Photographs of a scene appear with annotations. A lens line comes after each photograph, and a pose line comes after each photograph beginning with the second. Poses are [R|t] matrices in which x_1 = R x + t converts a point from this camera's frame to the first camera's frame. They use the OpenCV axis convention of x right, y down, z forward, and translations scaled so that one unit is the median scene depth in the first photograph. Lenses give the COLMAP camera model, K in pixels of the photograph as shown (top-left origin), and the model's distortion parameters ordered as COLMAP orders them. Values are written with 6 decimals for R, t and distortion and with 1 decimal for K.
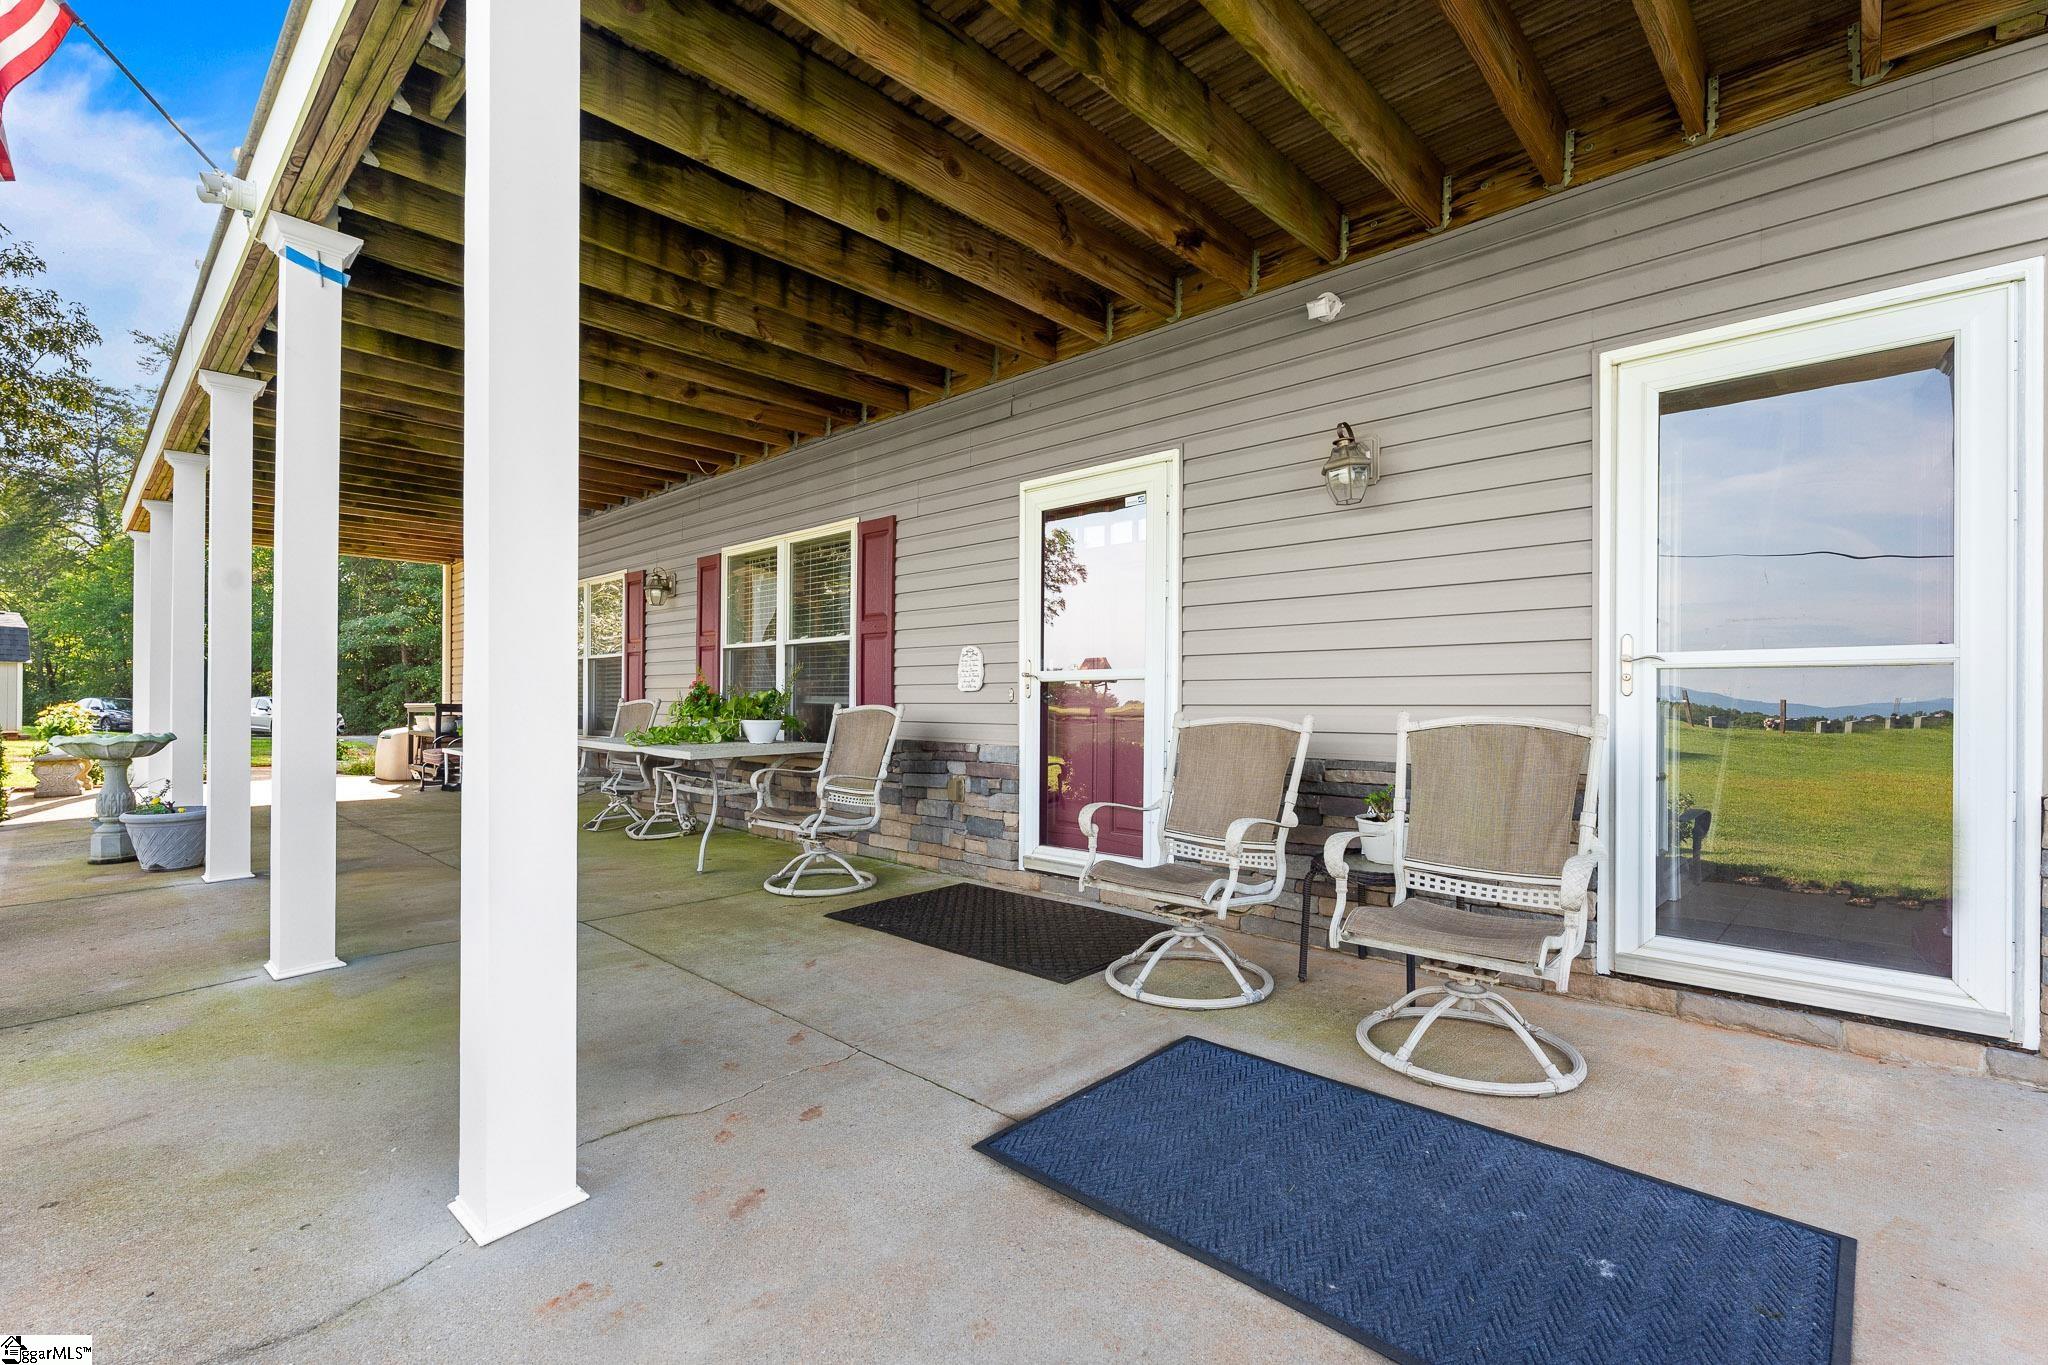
lens RADIAL K [[923.4, 0, 1025.0], [0, 923.4, 682.0], [0, 0, 1]] dist [-0.000900, 0.000265]
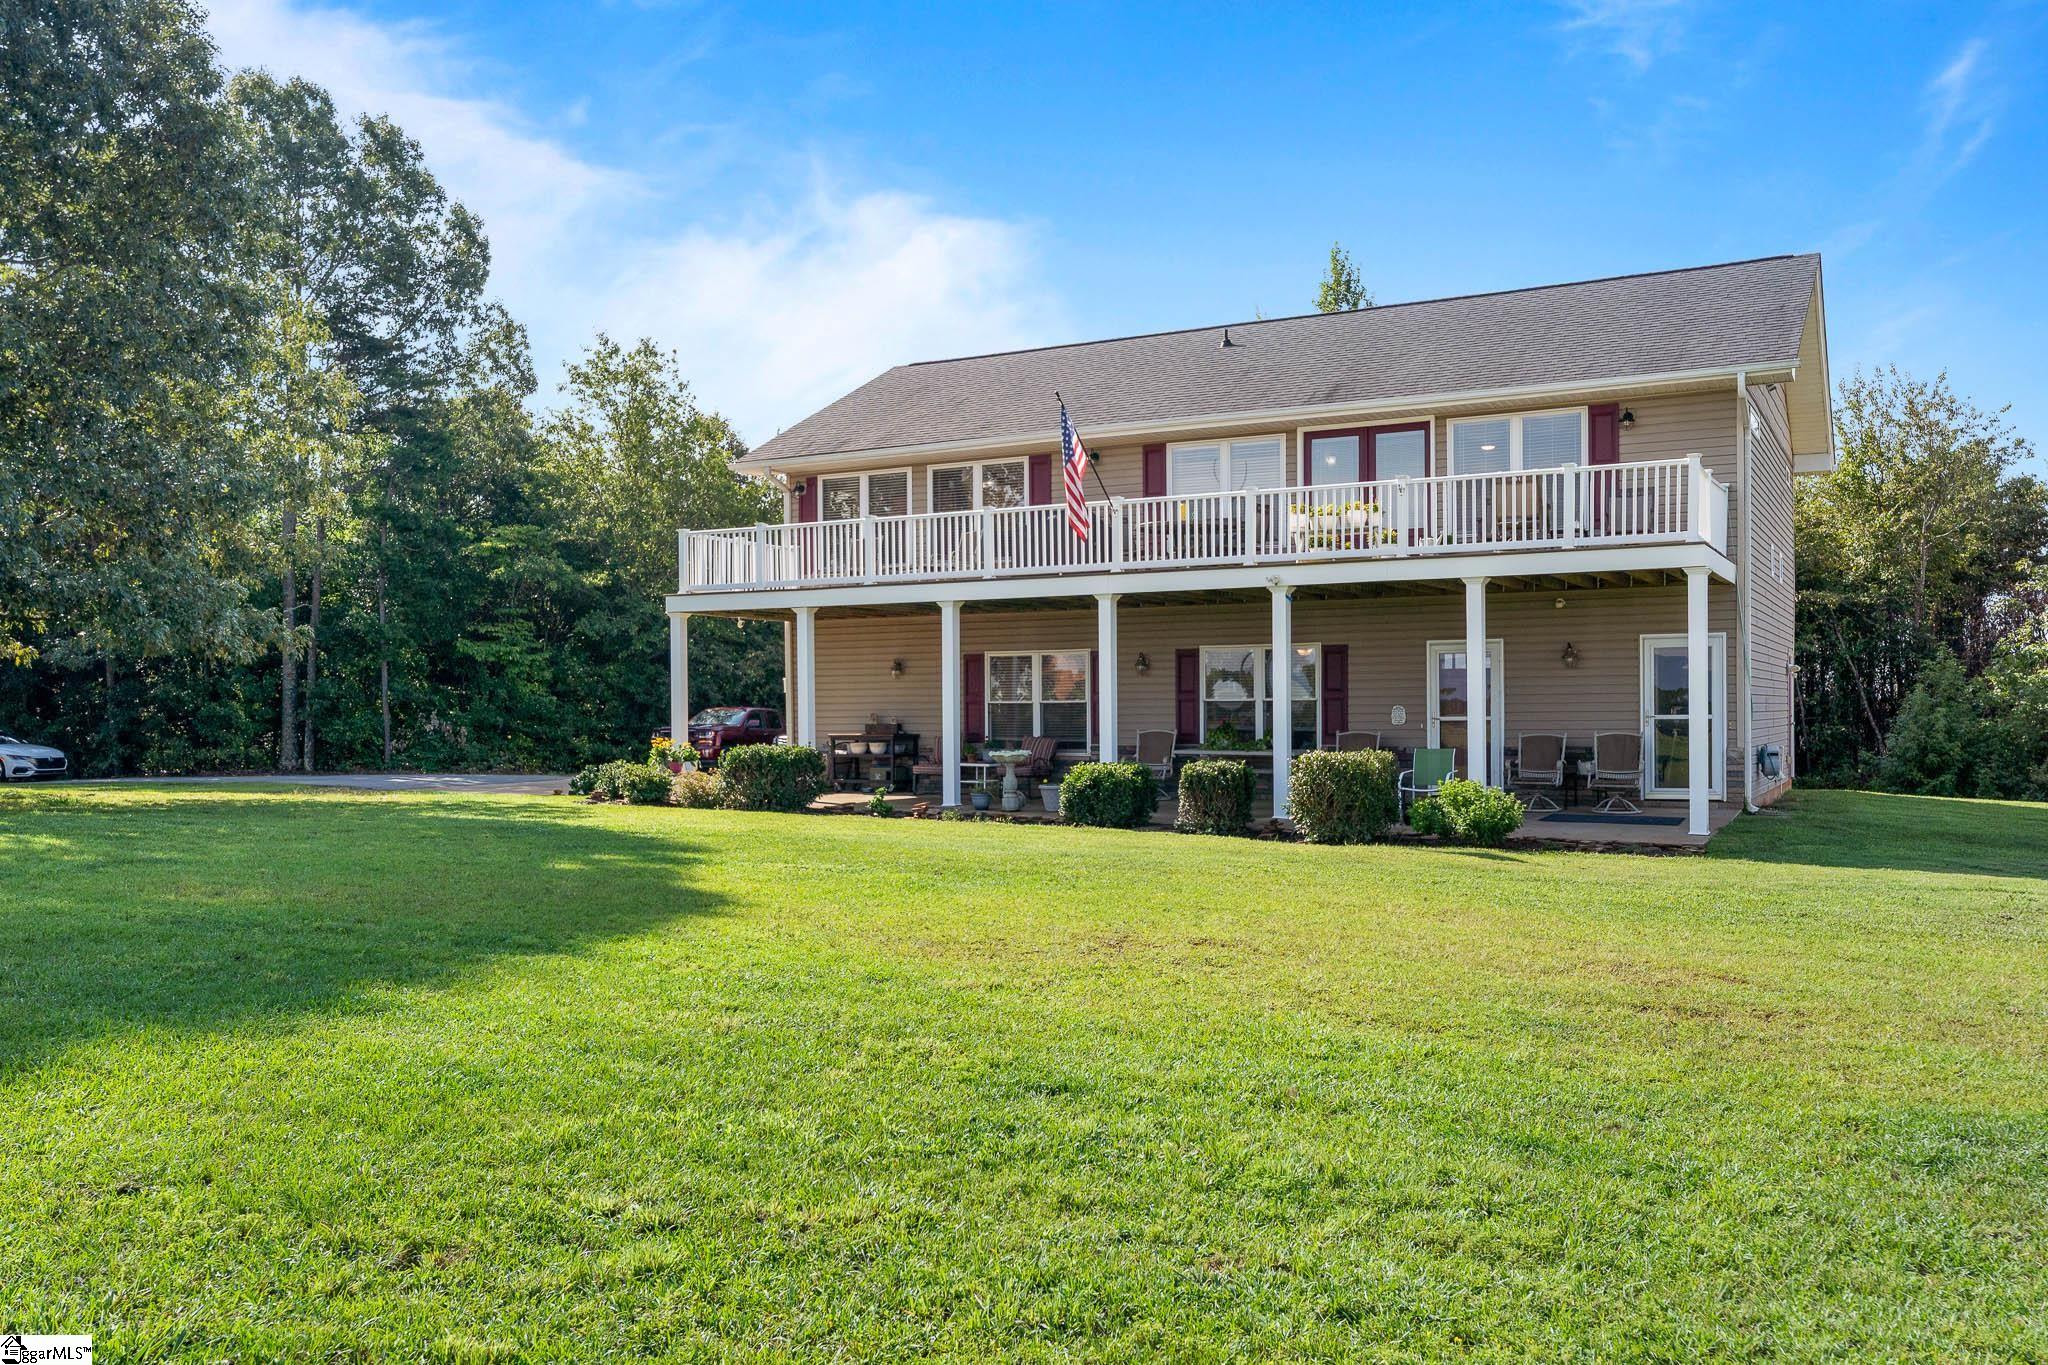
lens RADIAL K [[1660.8, 0, 1024.9], [0, 1660.8, 690.5], [0, 0, 1]] dist [0.015103, -0.009491]
pose [[0.961859, -0.012729, 0.273251, -2.063747], [0.009203, 0.999857, 0.014180, -0.141117], [-0.273392, -0.011124, 0.961838, -2.736638]]
